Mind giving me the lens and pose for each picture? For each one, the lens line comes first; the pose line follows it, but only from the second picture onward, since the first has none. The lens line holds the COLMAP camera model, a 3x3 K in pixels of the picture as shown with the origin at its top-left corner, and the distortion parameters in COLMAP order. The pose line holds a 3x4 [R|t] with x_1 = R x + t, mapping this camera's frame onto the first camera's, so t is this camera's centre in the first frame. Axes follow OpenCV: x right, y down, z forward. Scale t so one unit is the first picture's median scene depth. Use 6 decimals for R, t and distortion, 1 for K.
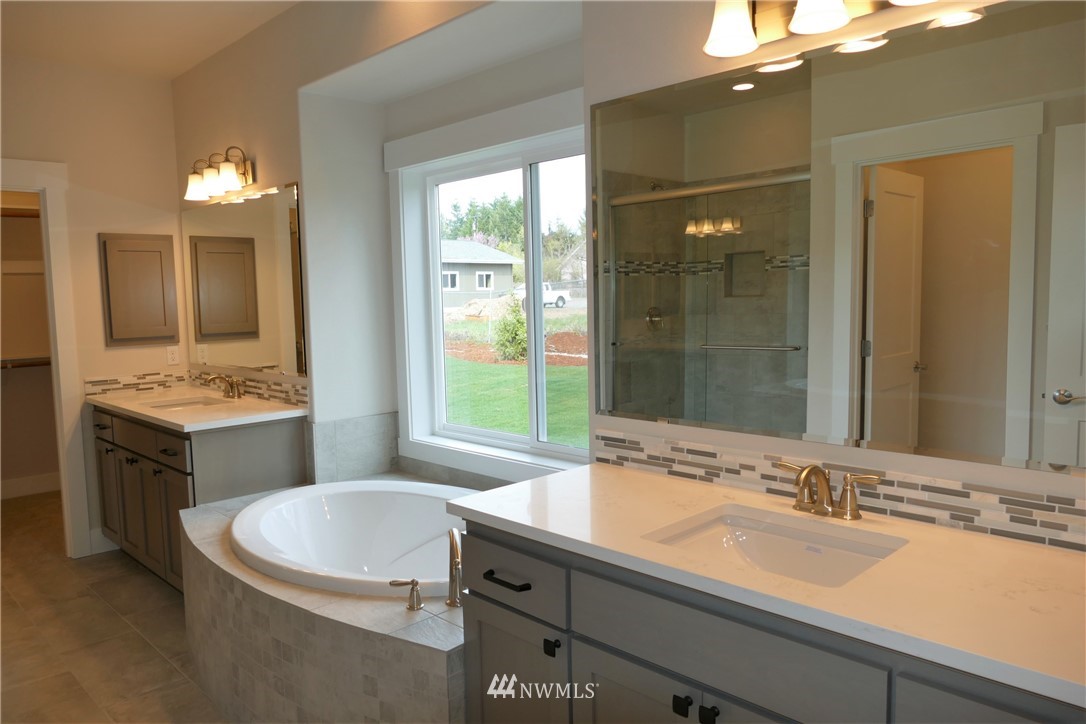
lens RADIAL K [[793.6, 0, 543.0], [0, 793.6, 362.0], [0, 0, 1]] dist [-0.003419, -0.001372]
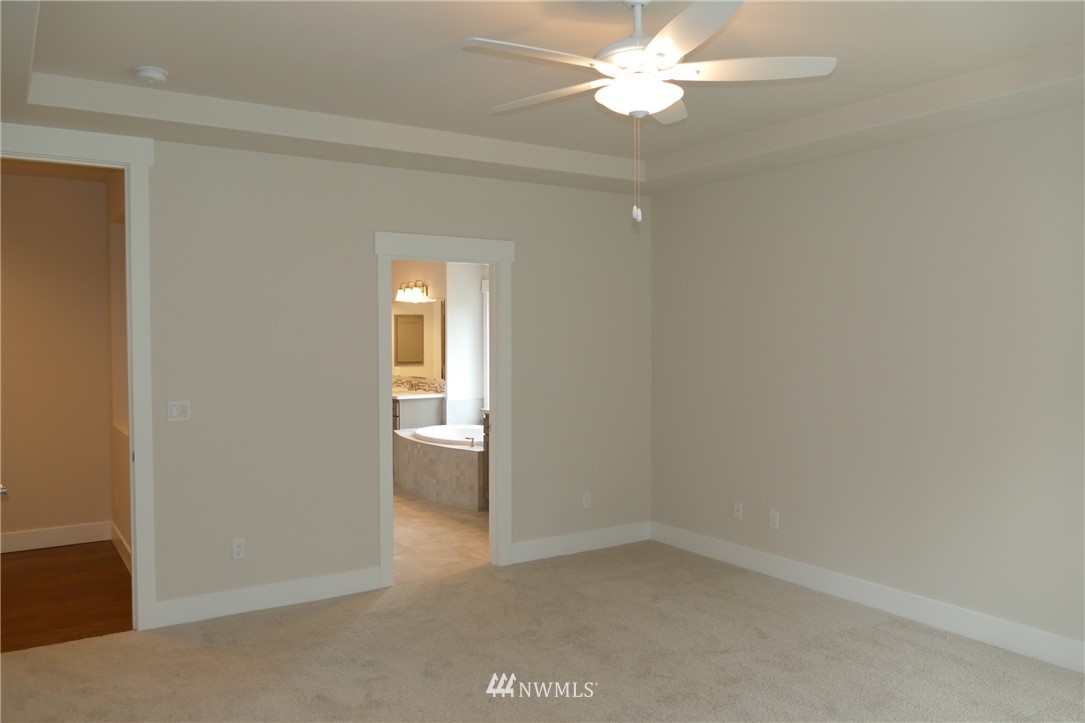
lens RADIAL K [[792.8, 0, 542.5], [0, 792.8, 361.5], [0, 0, 1]] dist [-0.003419, -0.001372]
pose [[0.983957, 0.028888, -0.176050, 0.374023], [-0.038175, 0.998040, -0.049596, 0.063954], [0.174272, 0.055521, 0.983131, -1.184387]]
